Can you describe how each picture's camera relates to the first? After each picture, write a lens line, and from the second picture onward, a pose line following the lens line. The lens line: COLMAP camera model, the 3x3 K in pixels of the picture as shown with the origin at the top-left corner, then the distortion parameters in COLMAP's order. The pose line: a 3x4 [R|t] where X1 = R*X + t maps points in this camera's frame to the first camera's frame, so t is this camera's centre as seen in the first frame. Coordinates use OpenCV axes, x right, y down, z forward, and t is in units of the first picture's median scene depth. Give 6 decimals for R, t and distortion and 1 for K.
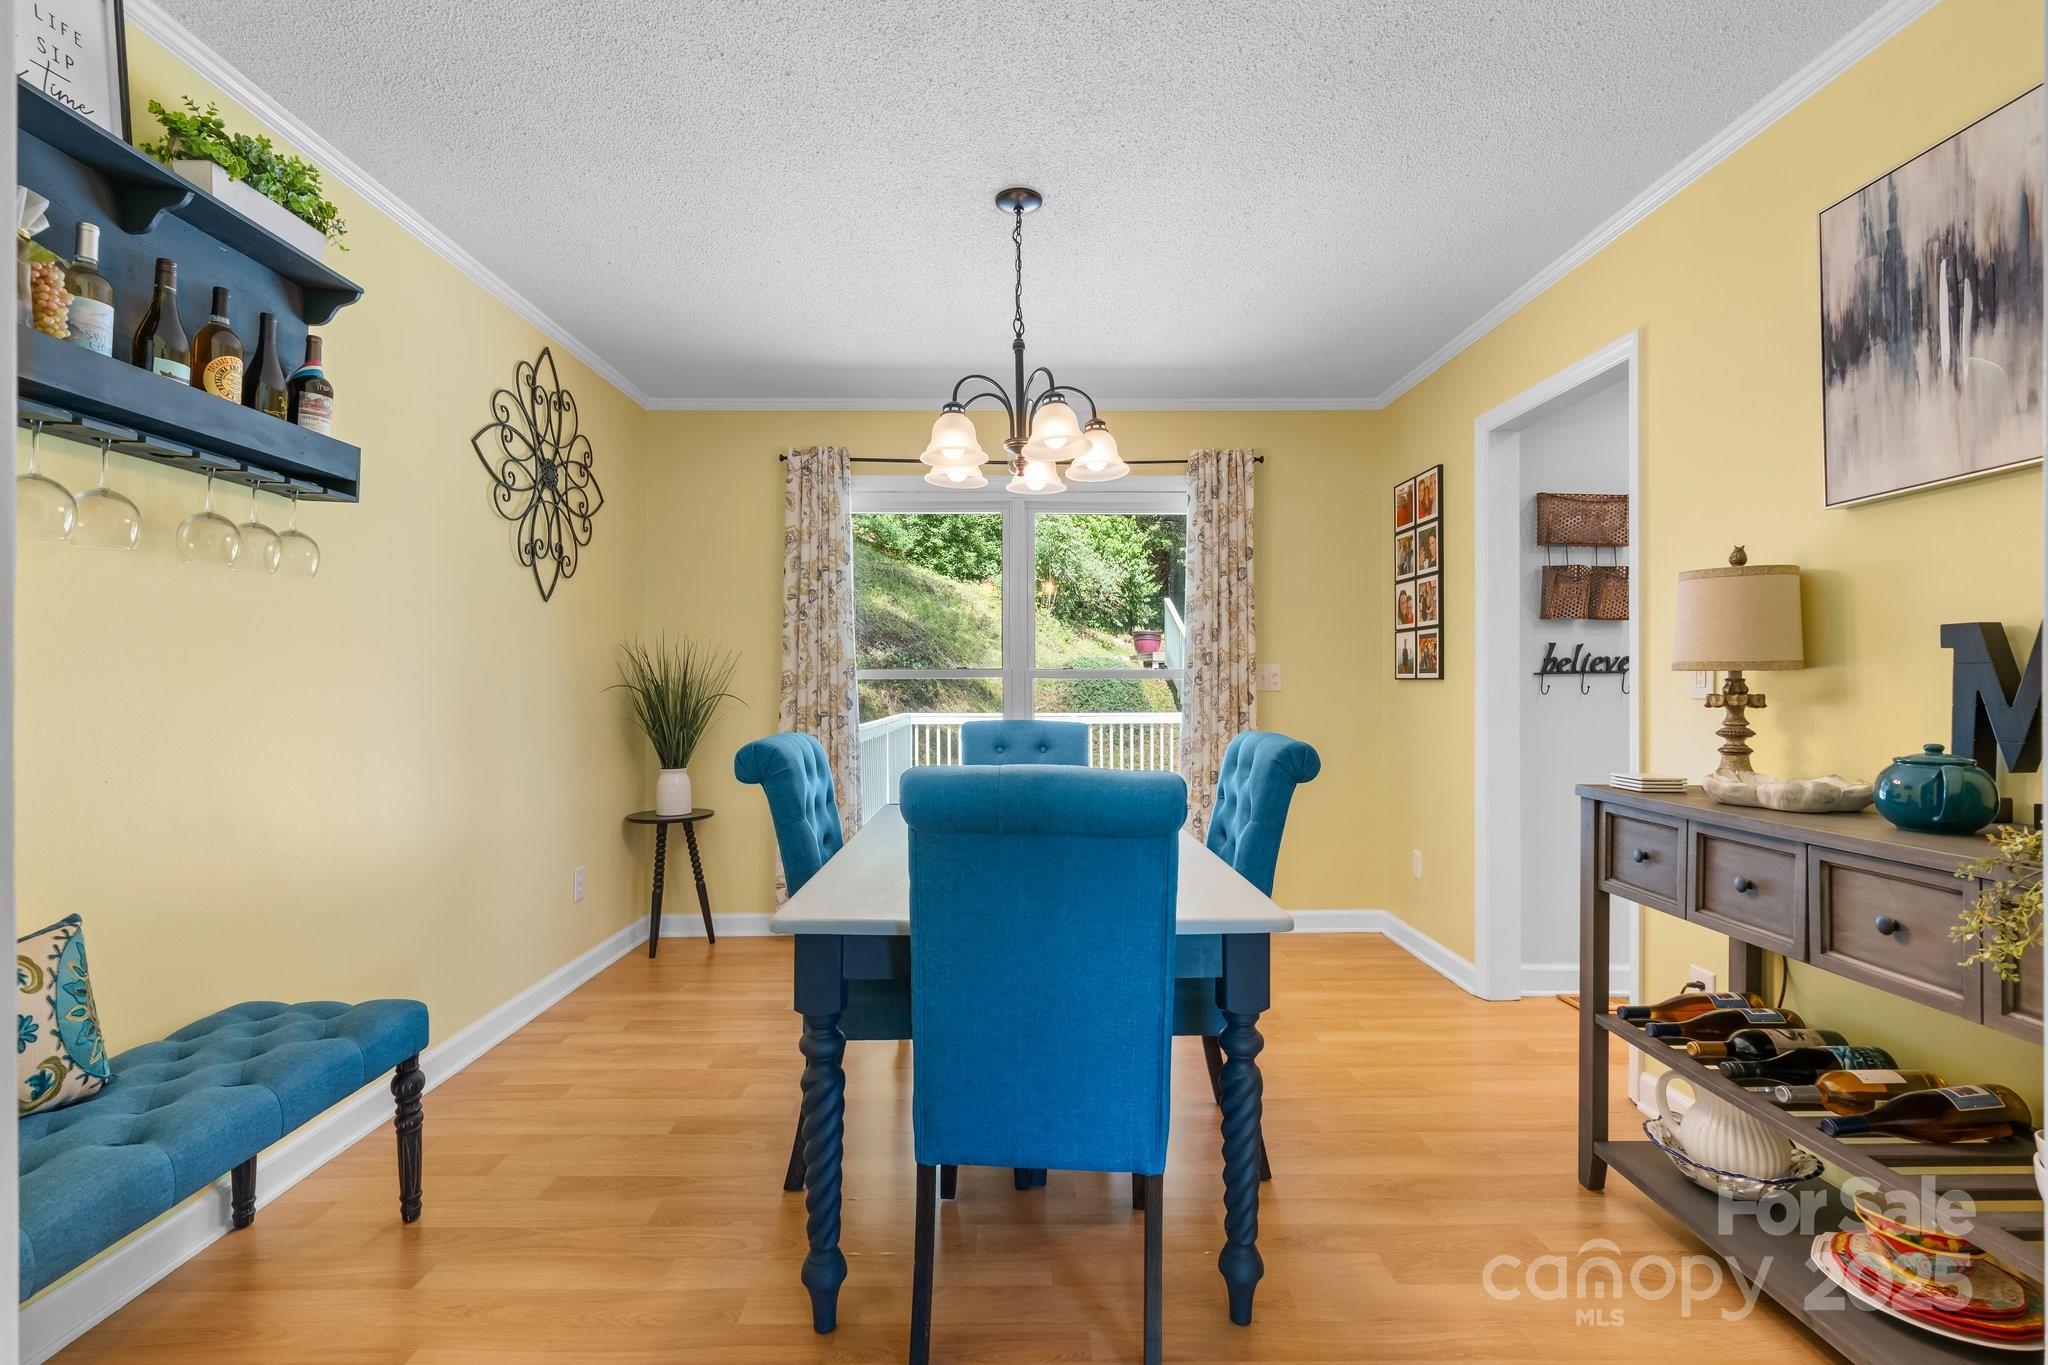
lens RADIAL K [[929.0, 0, 1013.9], [0, 929.0, 679.8], [0, 0, 1]] dist [0.001340, 0.000196]
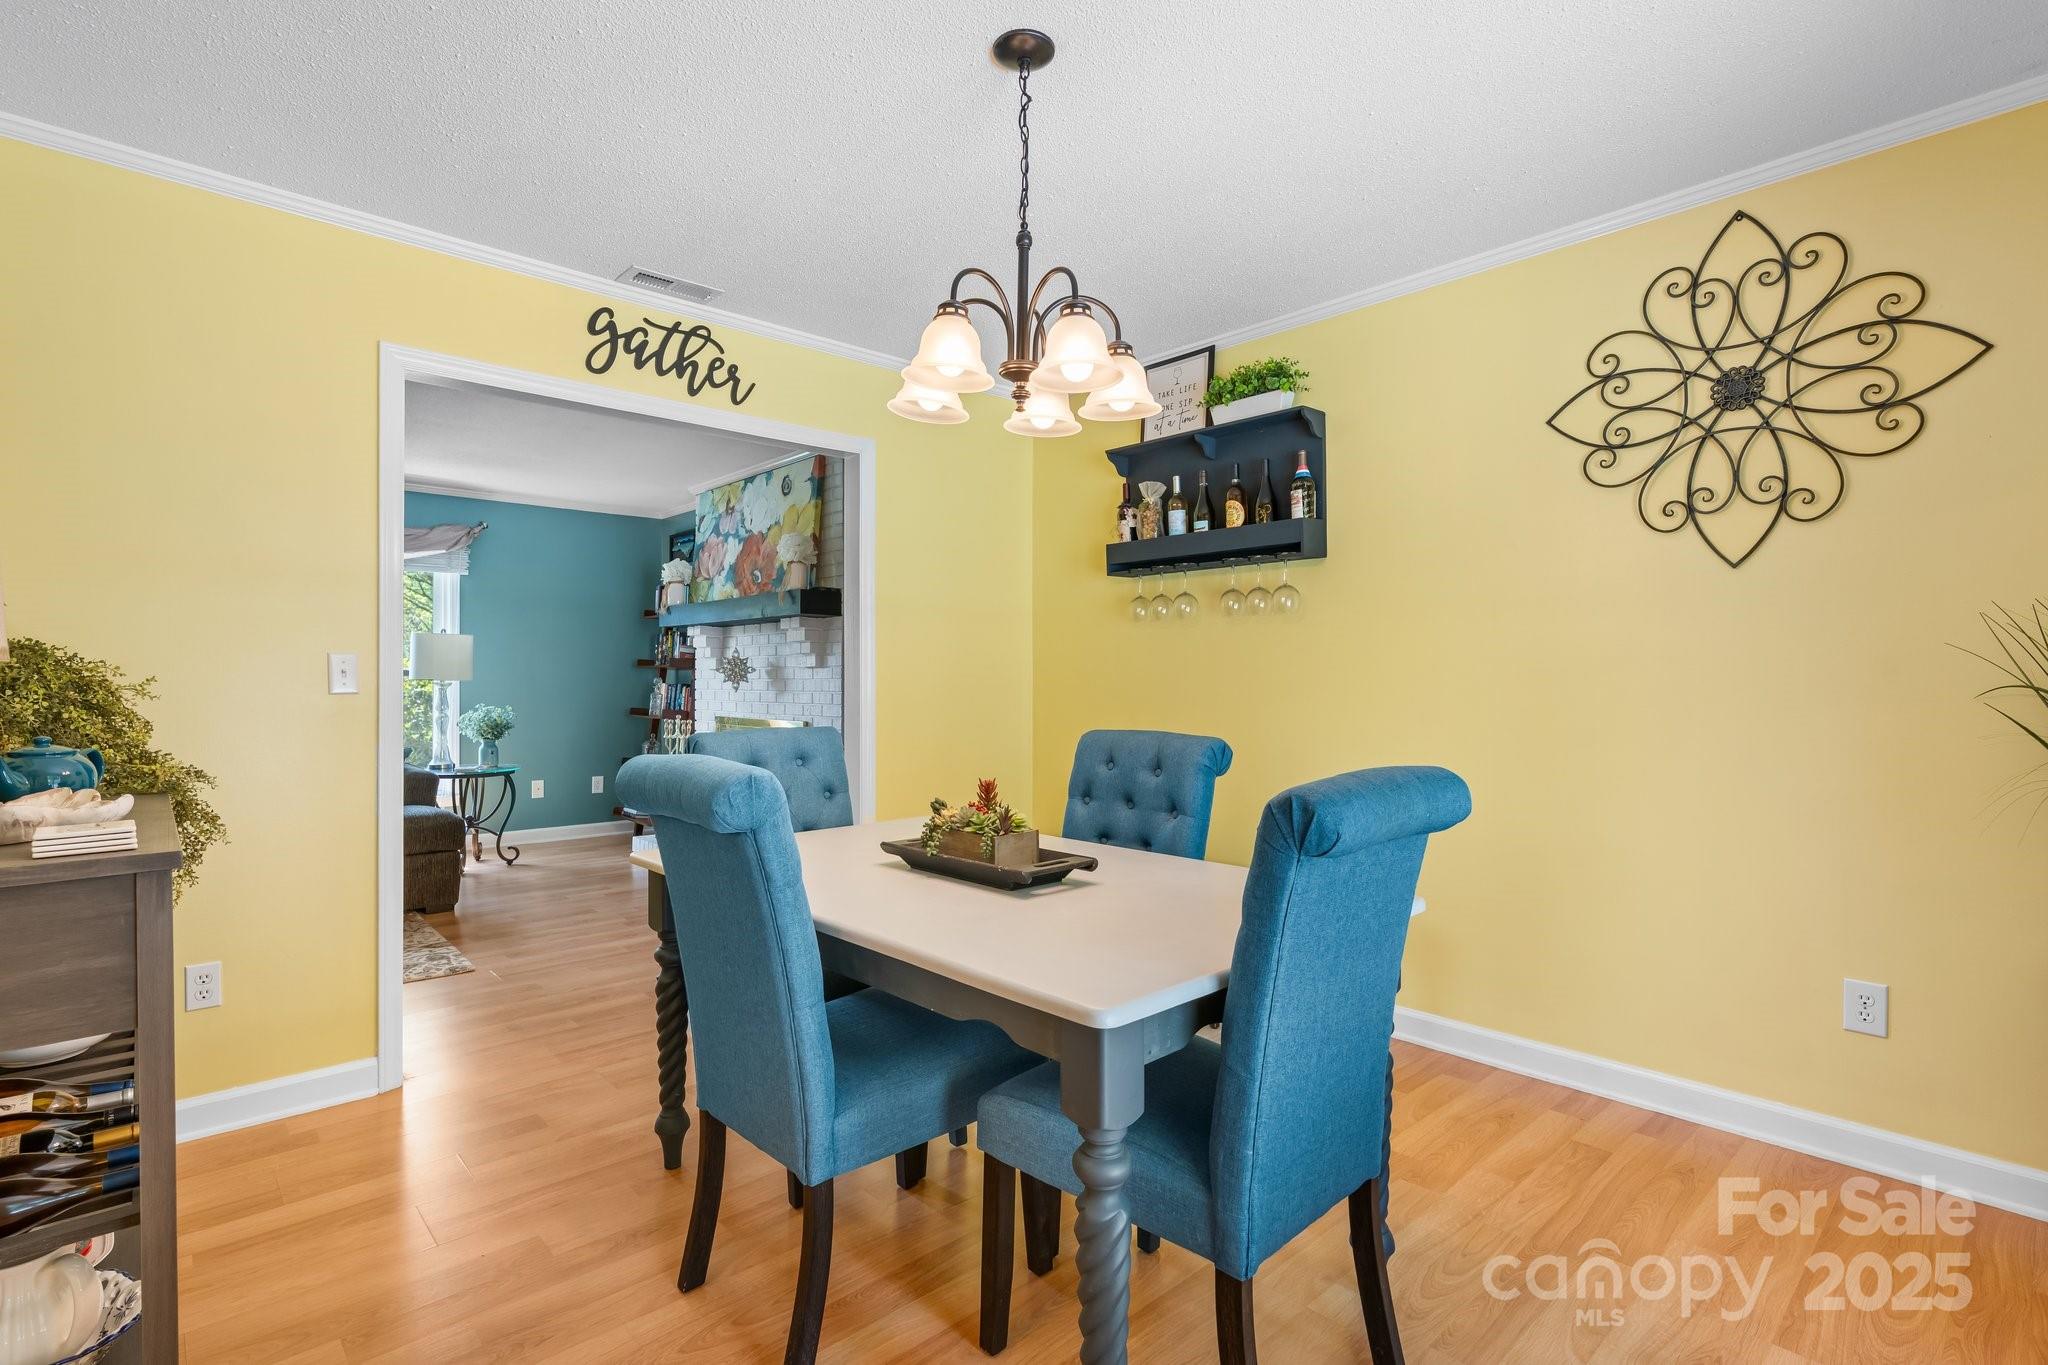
lens RADIAL K [[970.0, 0, 1017.0], [0, 970.0, 680.7], [0, 0, 1]] dist [-0.001349, -0.000283]
pose [[-0.743108, -0.003728, -0.669161, 0.447839], [0.001961, 0.999968, -0.007748, 0.009330], [0.669169, -0.007070, -0.743077, 1.298617]]
